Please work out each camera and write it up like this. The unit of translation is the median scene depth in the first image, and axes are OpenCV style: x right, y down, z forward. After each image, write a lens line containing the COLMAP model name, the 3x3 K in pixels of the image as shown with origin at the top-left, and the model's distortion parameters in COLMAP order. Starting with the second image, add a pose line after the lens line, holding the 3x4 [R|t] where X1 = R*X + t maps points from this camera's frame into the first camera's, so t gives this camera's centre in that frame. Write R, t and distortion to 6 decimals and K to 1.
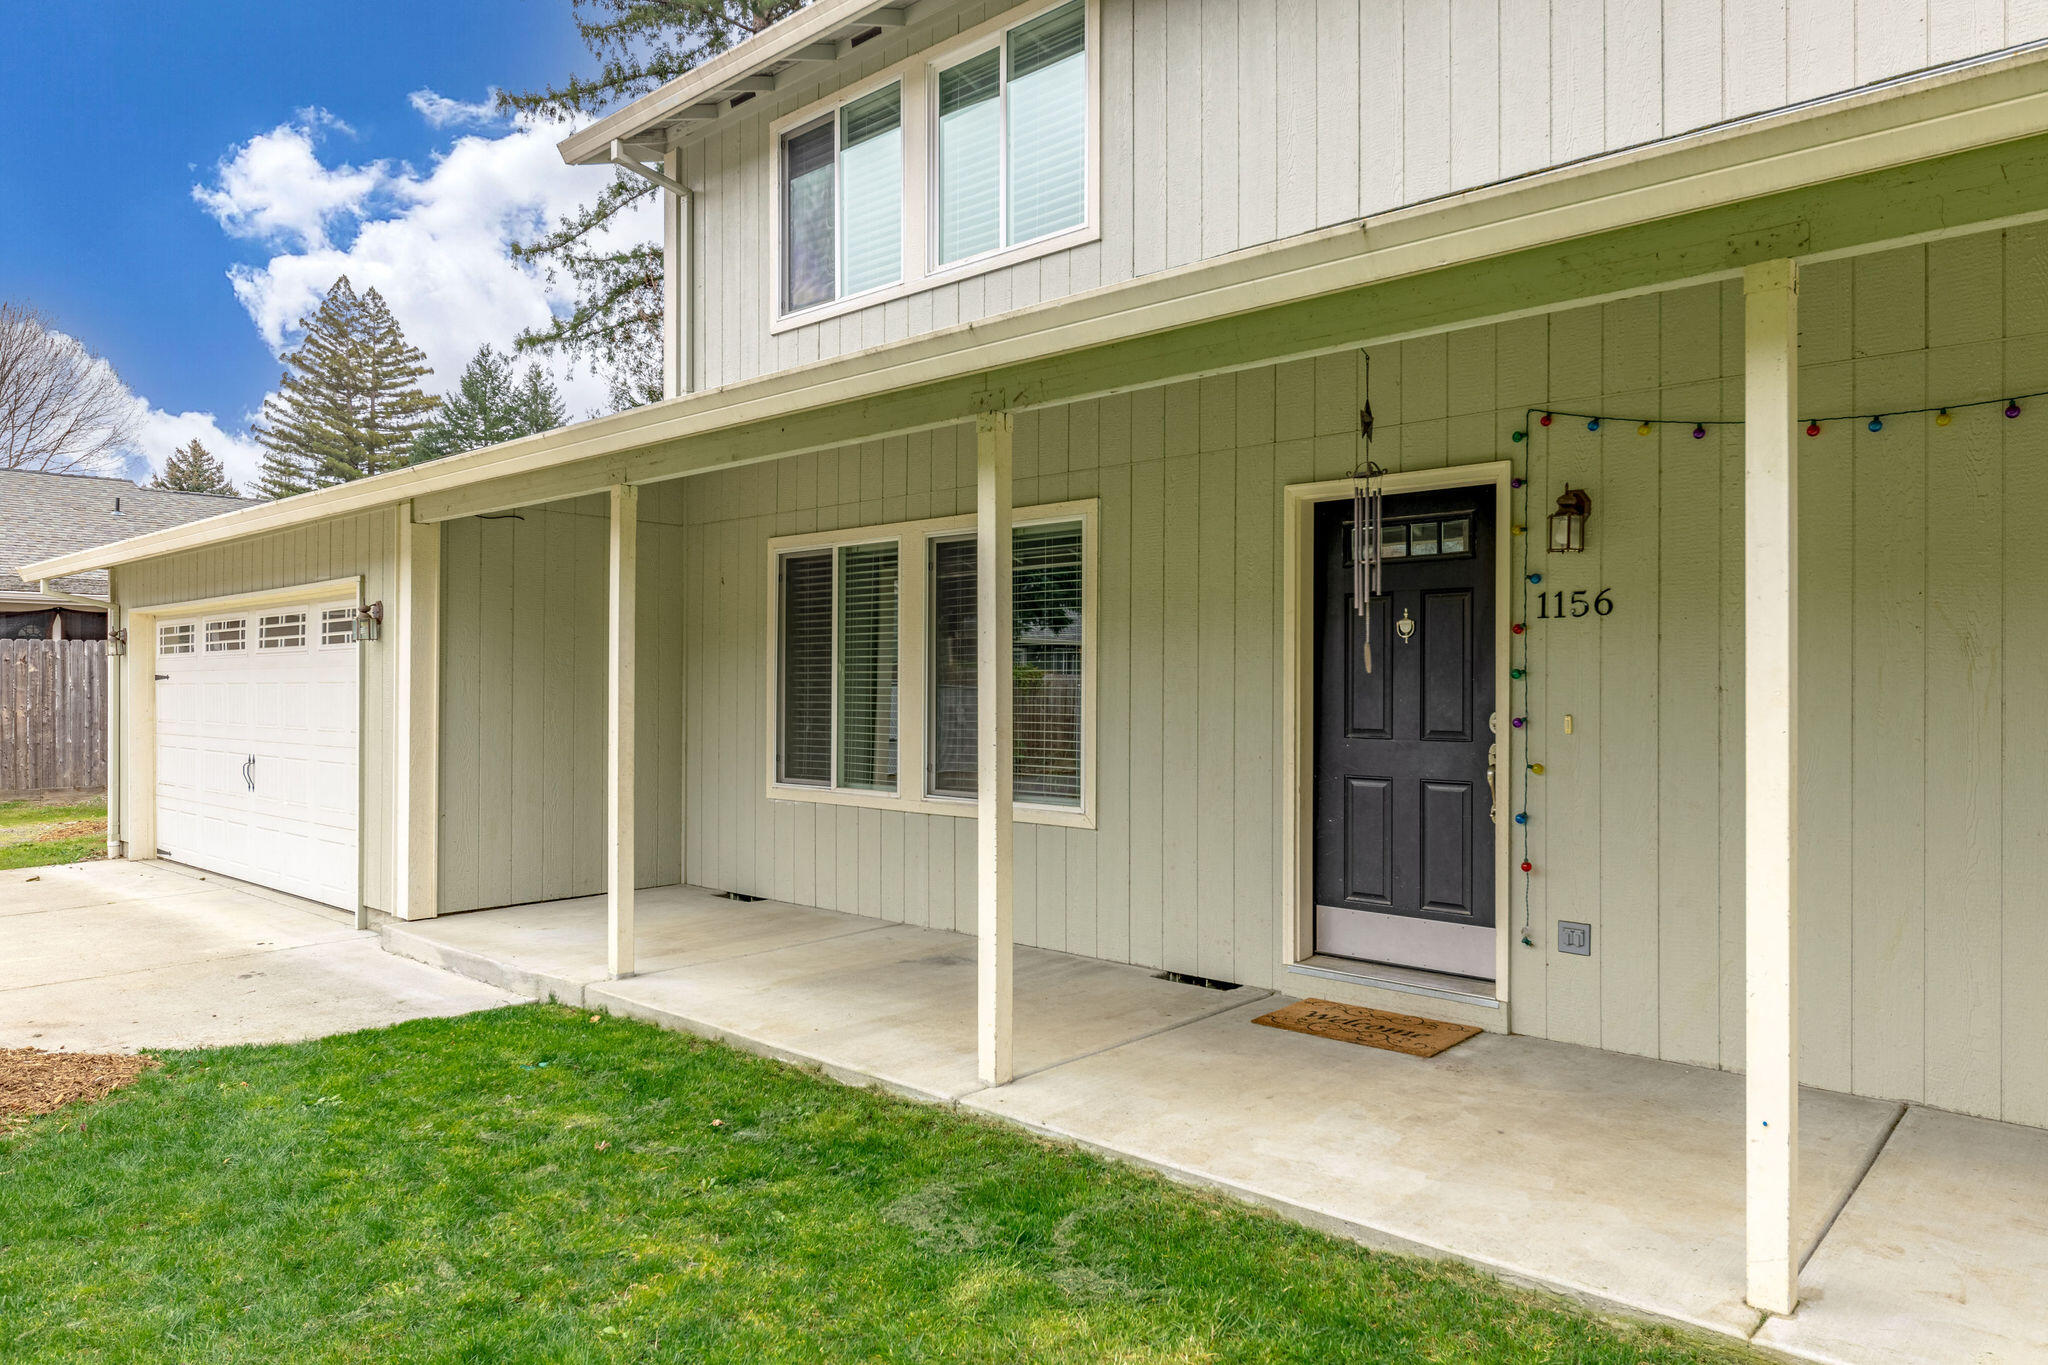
lens RADIAL K [[1308.3, 0, 1024.0], [0, 1308.3, 682.5], [0, 0, 1]] dist [0.004477, 0.001121]
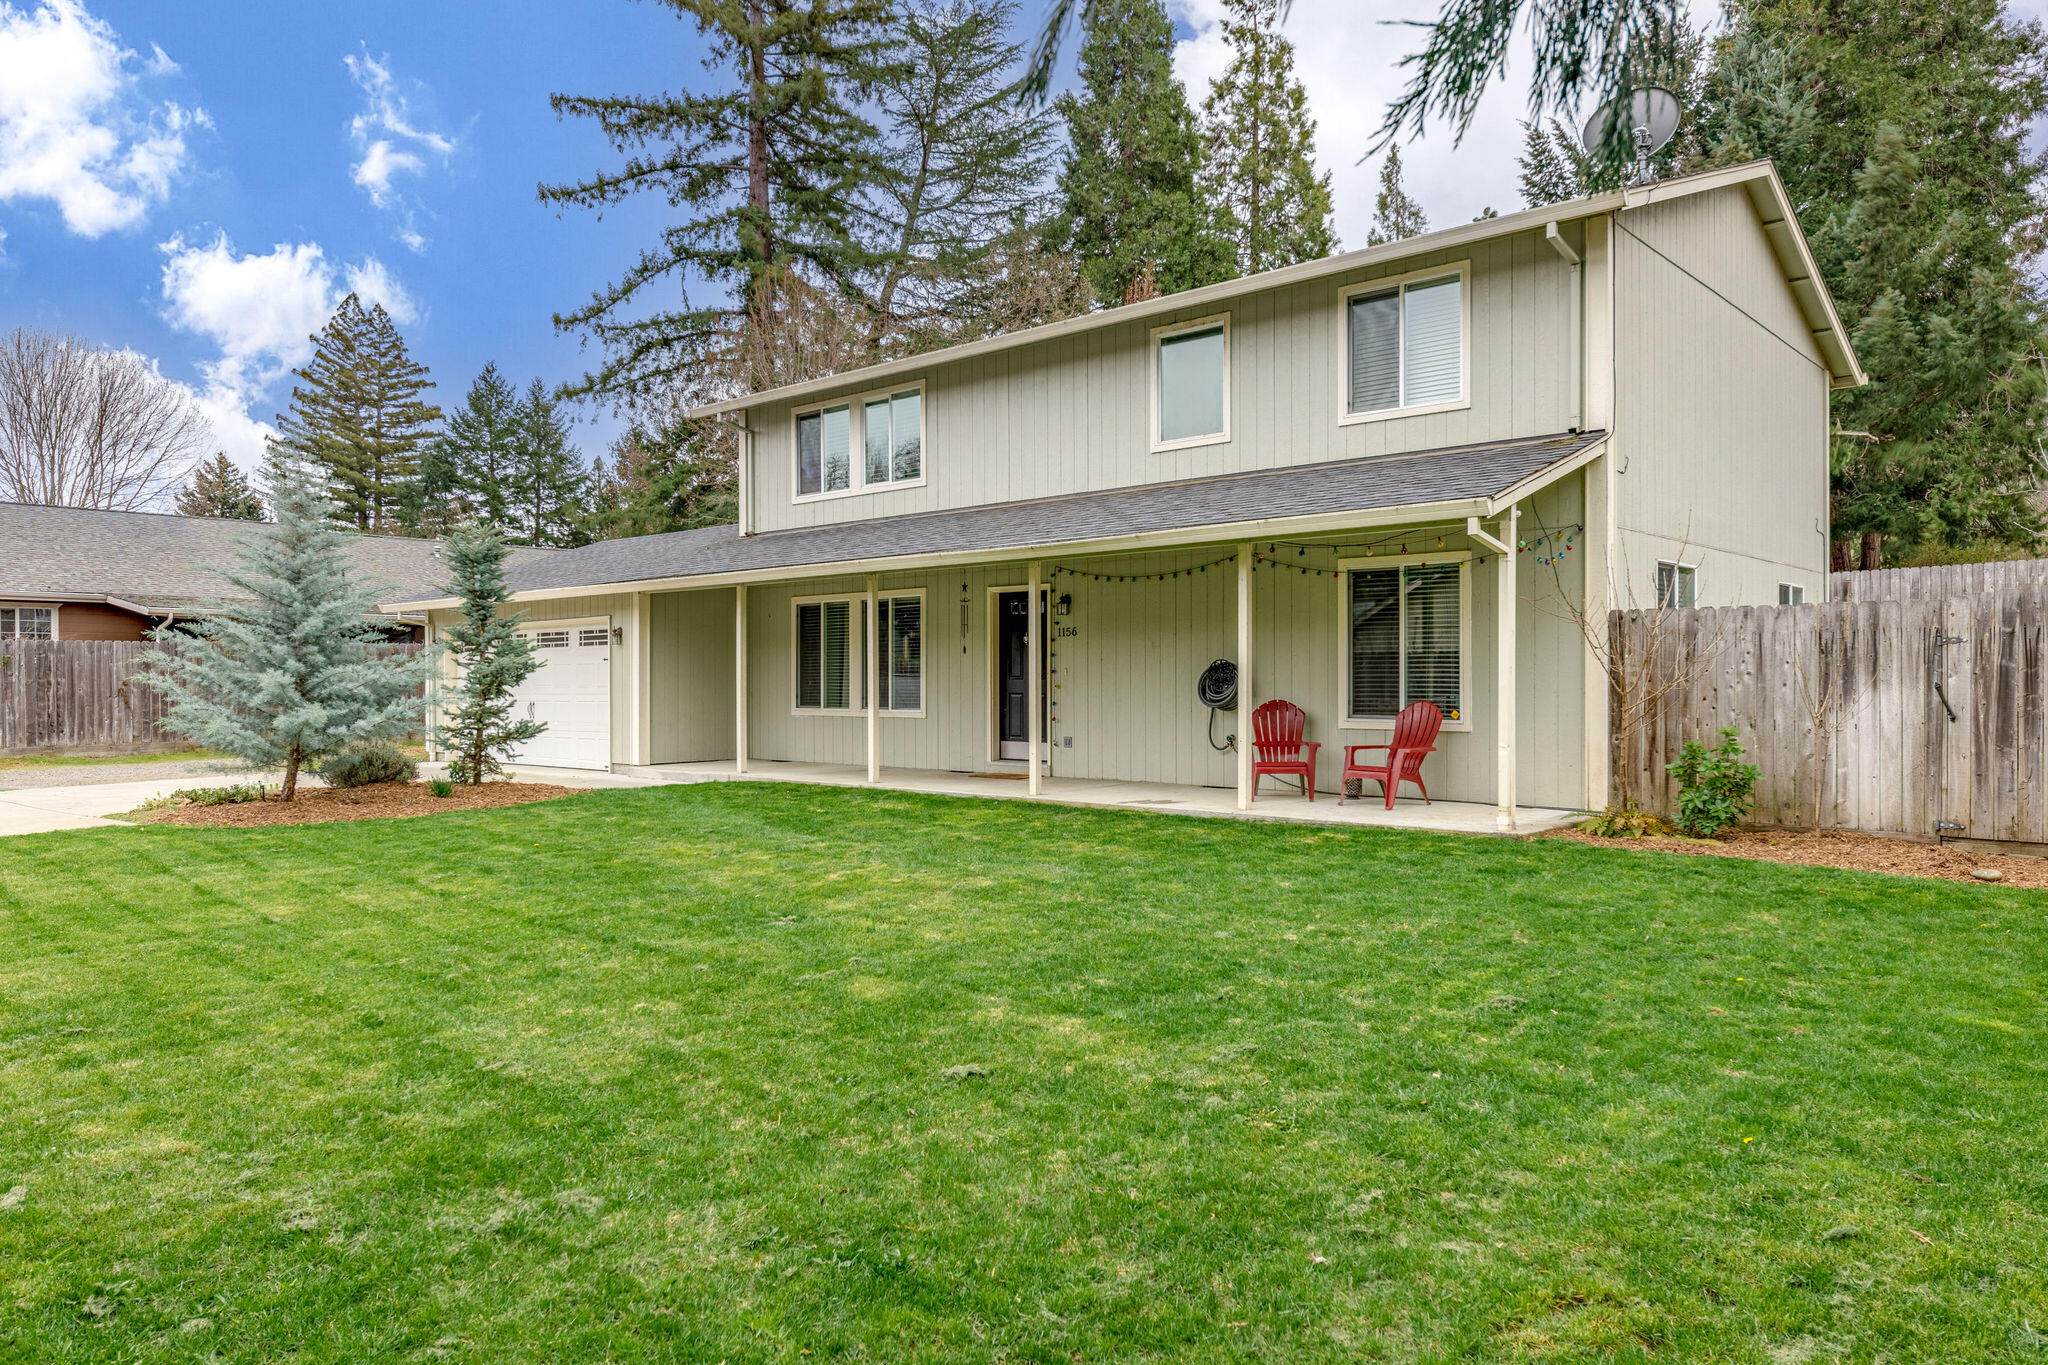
lens RADIAL K [[1308.3, 0, 1024.0], [0, 1308.3, 682.5], [0, 0, 1]] dist [0.004477, 0.001121]
pose [[0.999921, -0.003943, 0.011976, 0.030299], [0.003902, 0.999986, 0.003433, 0.004939], [-0.011989, -0.003386, 0.999922, -0.217341]]
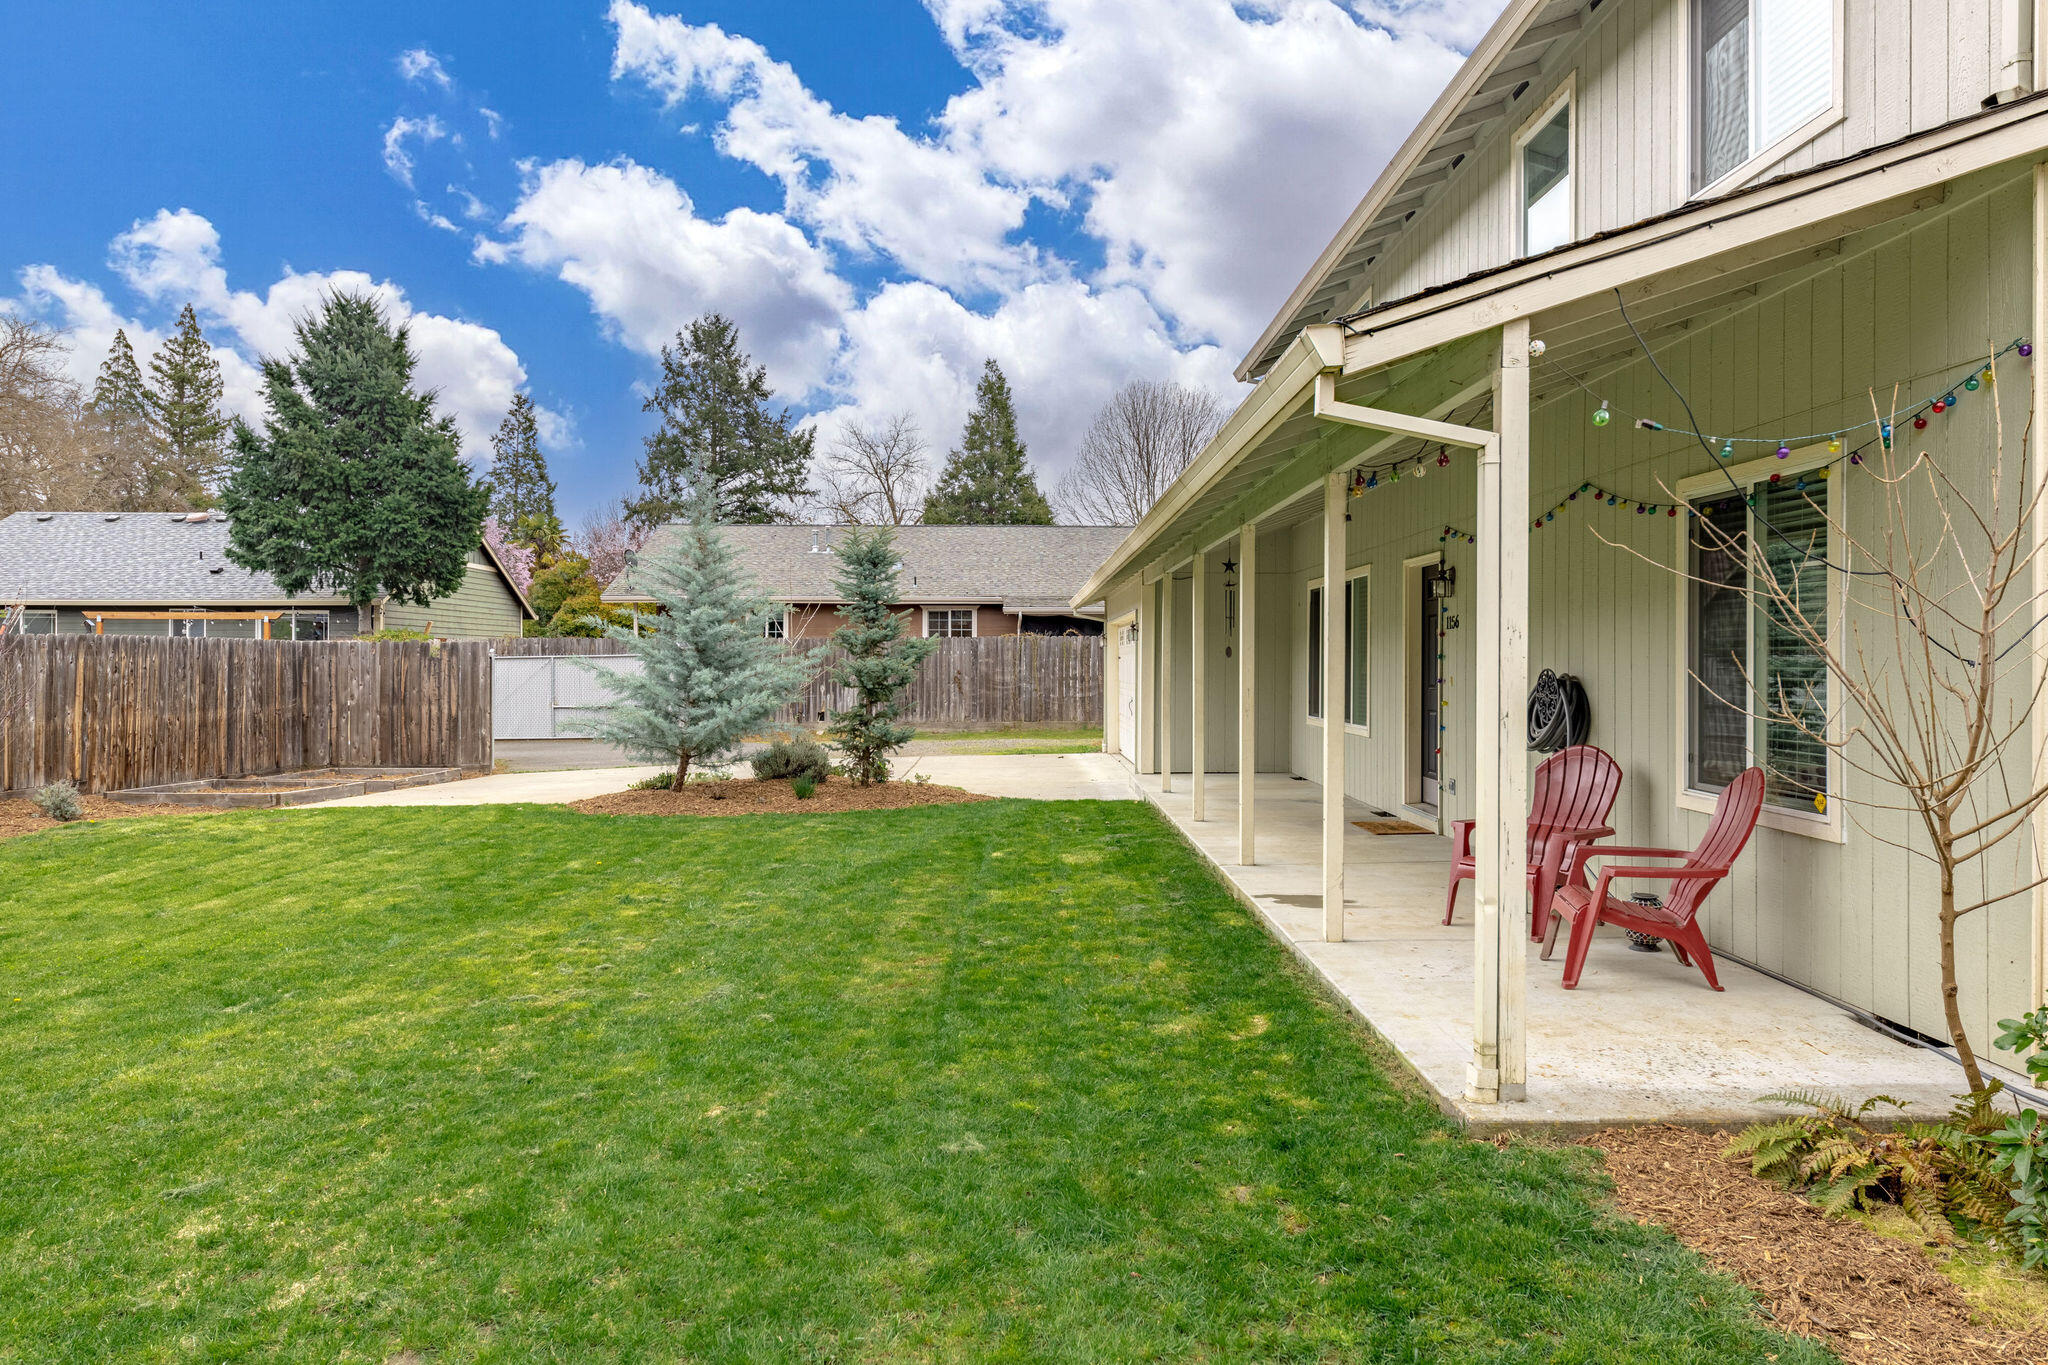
lens RADIAL K [[1308.3, 0, 1024.0], [0, 1308.3, 682.5], [0, 0, 1]] dist [0.004477, 0.001121]
pose [[0.679427, 0.012626, -0.733635, 0.156268], [0.000312, 0.999847, 0.017496, -0.000289], [0.733743, -0.012116, 0.679319, -0.093242]]
